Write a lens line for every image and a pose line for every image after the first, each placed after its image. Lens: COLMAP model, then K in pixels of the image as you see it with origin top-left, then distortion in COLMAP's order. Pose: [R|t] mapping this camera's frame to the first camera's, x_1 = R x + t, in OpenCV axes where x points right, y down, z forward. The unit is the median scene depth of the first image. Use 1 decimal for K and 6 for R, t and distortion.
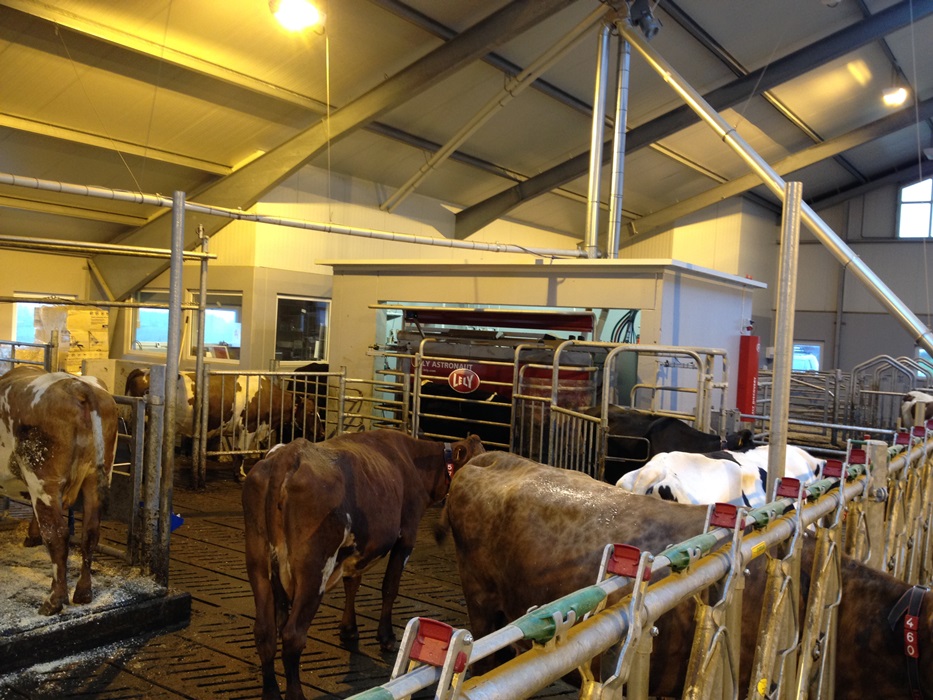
lens RADIAL K [[880.2, 0, 466.5], [0, 880.2, 350.0], [0, 0, 1]] dist [0.115444, -0.218599]
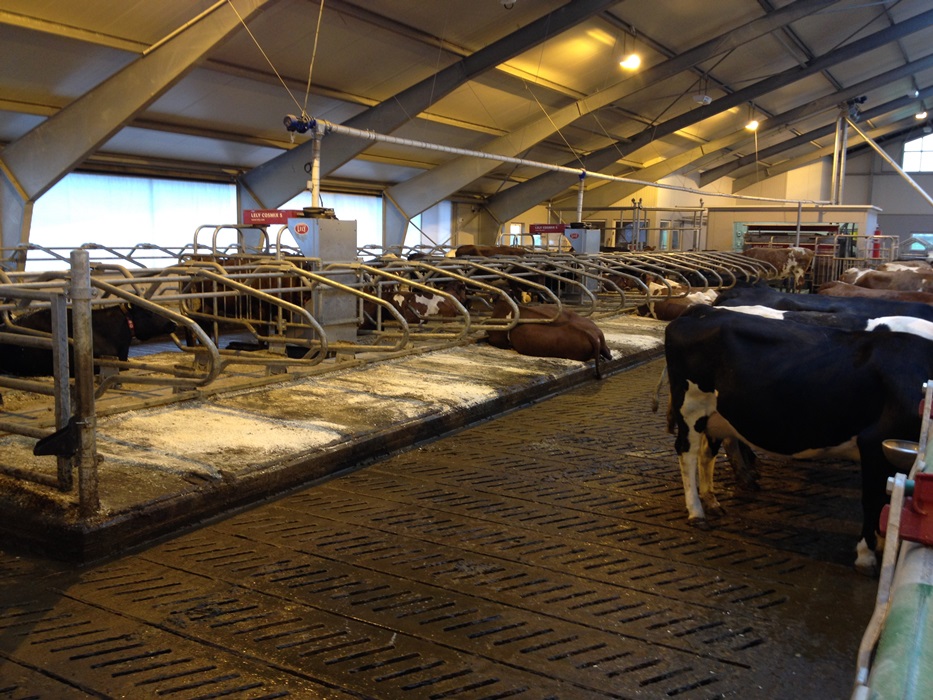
lens RADIAL K [[880.2, 0, 466.5], [0, 880.2, 350.0], [0, 0, 1]] dist [0.115444, -0.218599]
pose [[0.993478, -0.045073, 0.104733, -2.235582], [0.031734, 0.991560, 0.125707, -0.070643], [-0.109515, -0.121564, 0.986524, -2.843748]]
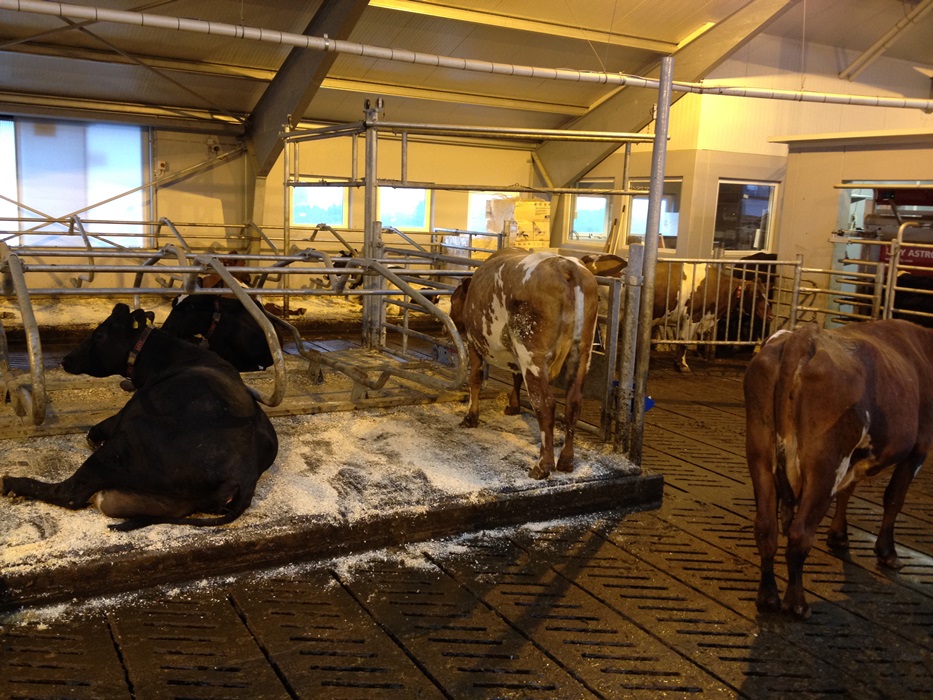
lens RADIAL K [[895.9, 0, 466.5], [0, 895.9, 350.0], [0, 0, 1]] dist [0.105341, -0.235414]
pose [[0.893224, 0.057697, -0.445894, -0.064358], [-0.004007, 0.992714, 0.120426, 0.013508], [0.449593, -0.105781, 0.886948, 0.025119]]
